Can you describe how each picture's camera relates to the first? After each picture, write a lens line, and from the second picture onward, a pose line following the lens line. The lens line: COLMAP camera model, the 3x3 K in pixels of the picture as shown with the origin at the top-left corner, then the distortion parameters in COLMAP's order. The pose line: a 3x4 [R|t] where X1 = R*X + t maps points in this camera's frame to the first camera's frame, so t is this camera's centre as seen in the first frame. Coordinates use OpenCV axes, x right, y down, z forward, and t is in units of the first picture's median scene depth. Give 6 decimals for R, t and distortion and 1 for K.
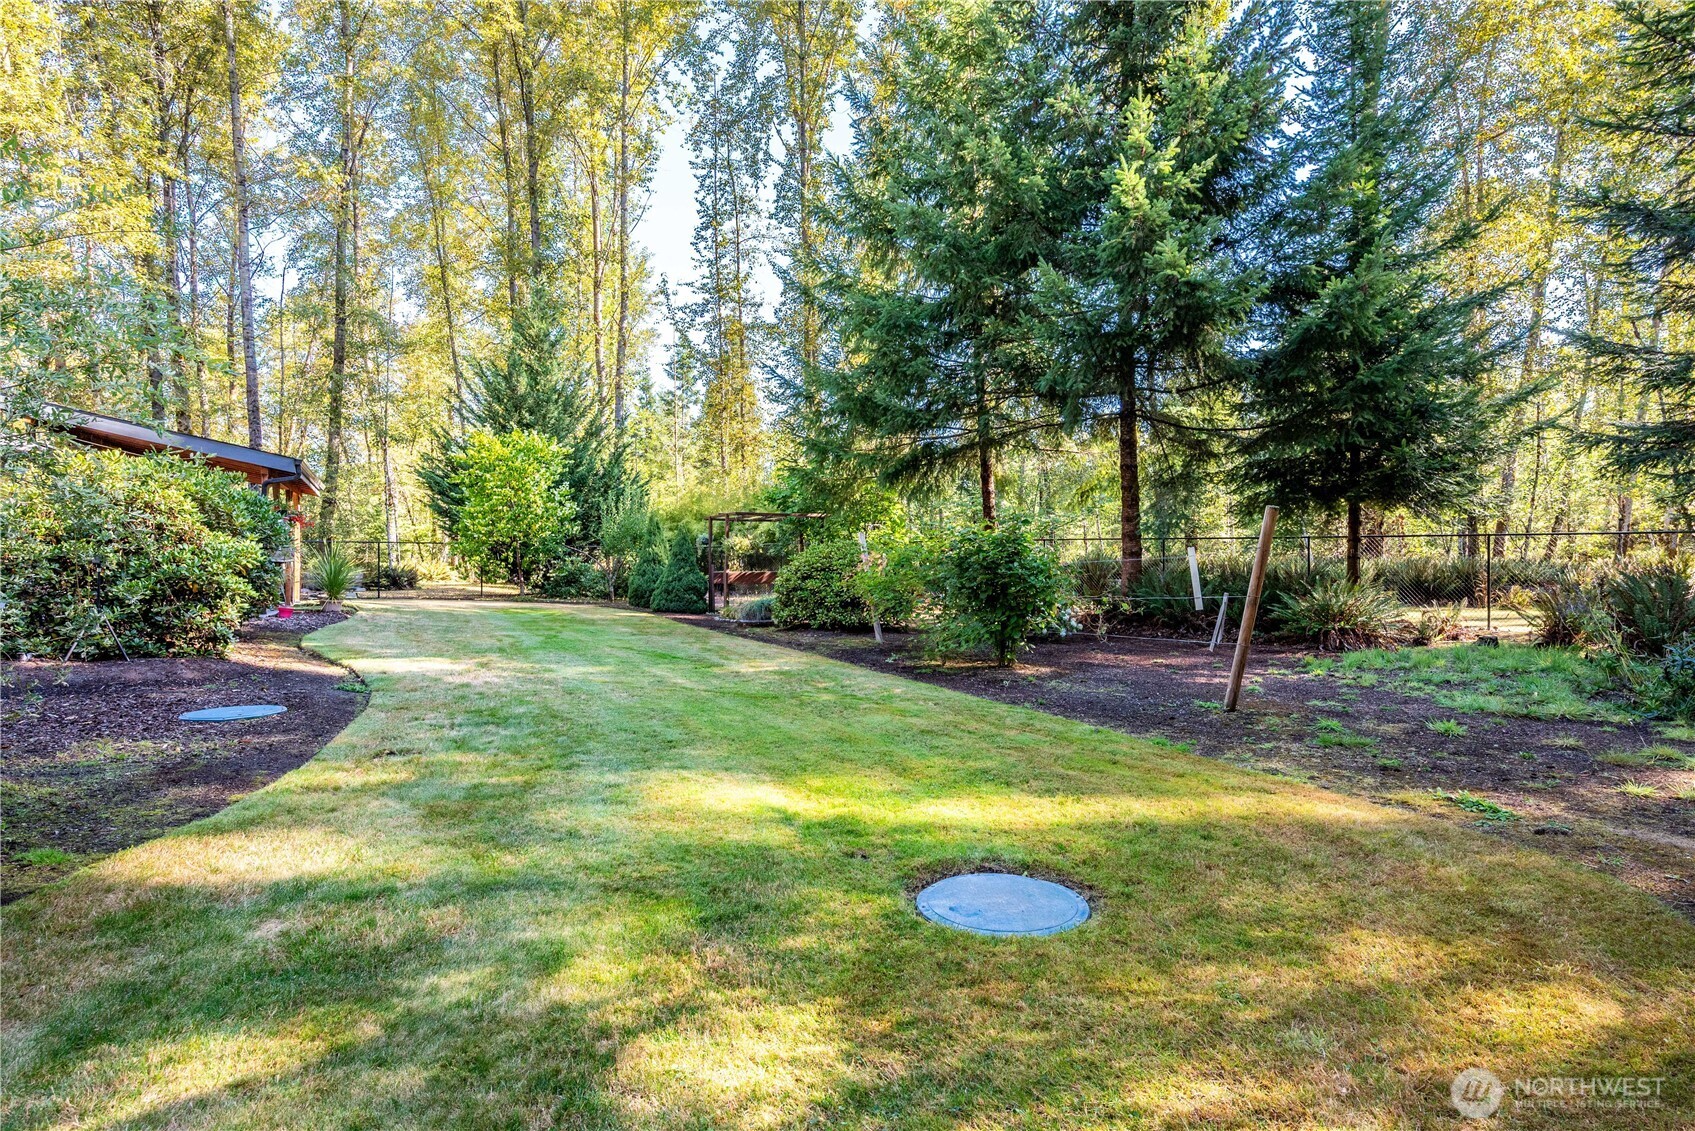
lens RADIAL K [[917.1, 0, 847.5], [0, 917.1, 565.5], [0, 0, 1]] dist [-0.001310, 0.000136]
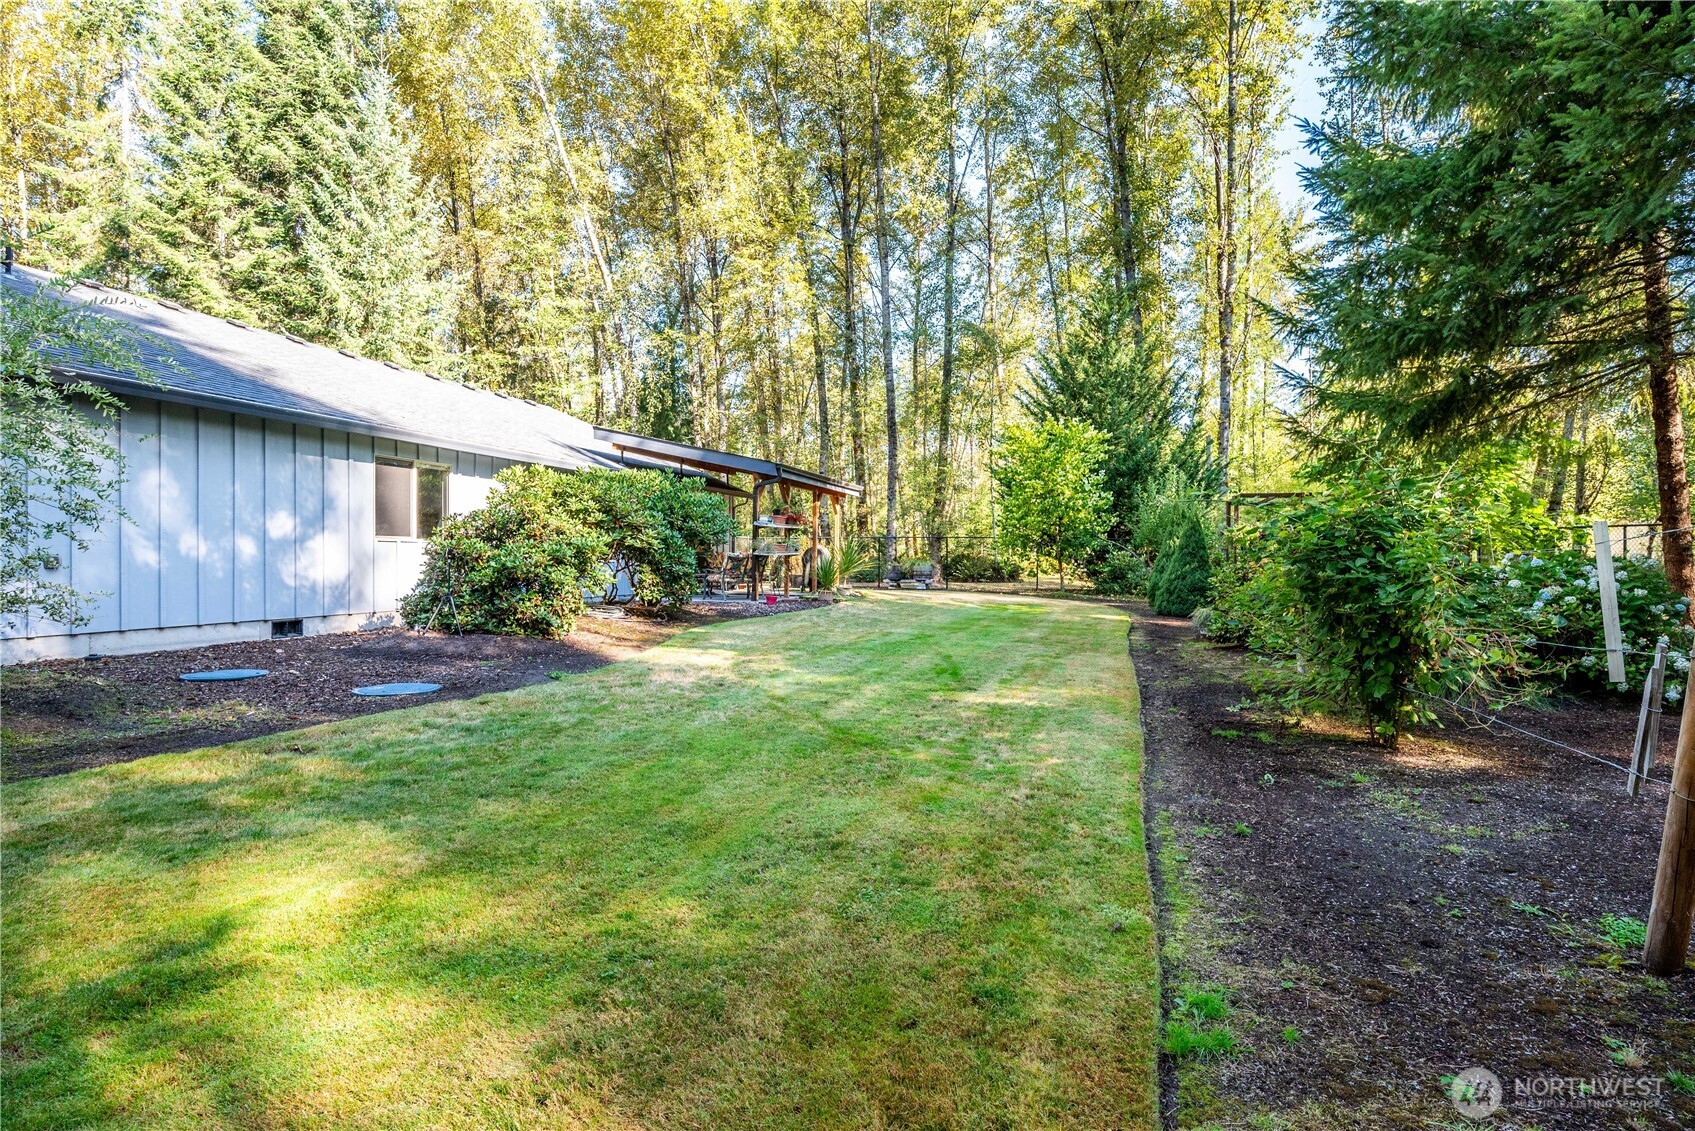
lens RADIAL K [[917.1, 0, 847.5], [0, 917.1, 565.5], [0, 0, 1]] dist [-0.001310, 0.000136]
pose [[0.746650, -0.004930, -0.665198, 0.100694], [0.013556, 0.999878, 0.007806, -0.004778], [0.665078, -0.014846, 0.746626, 0.109273]]
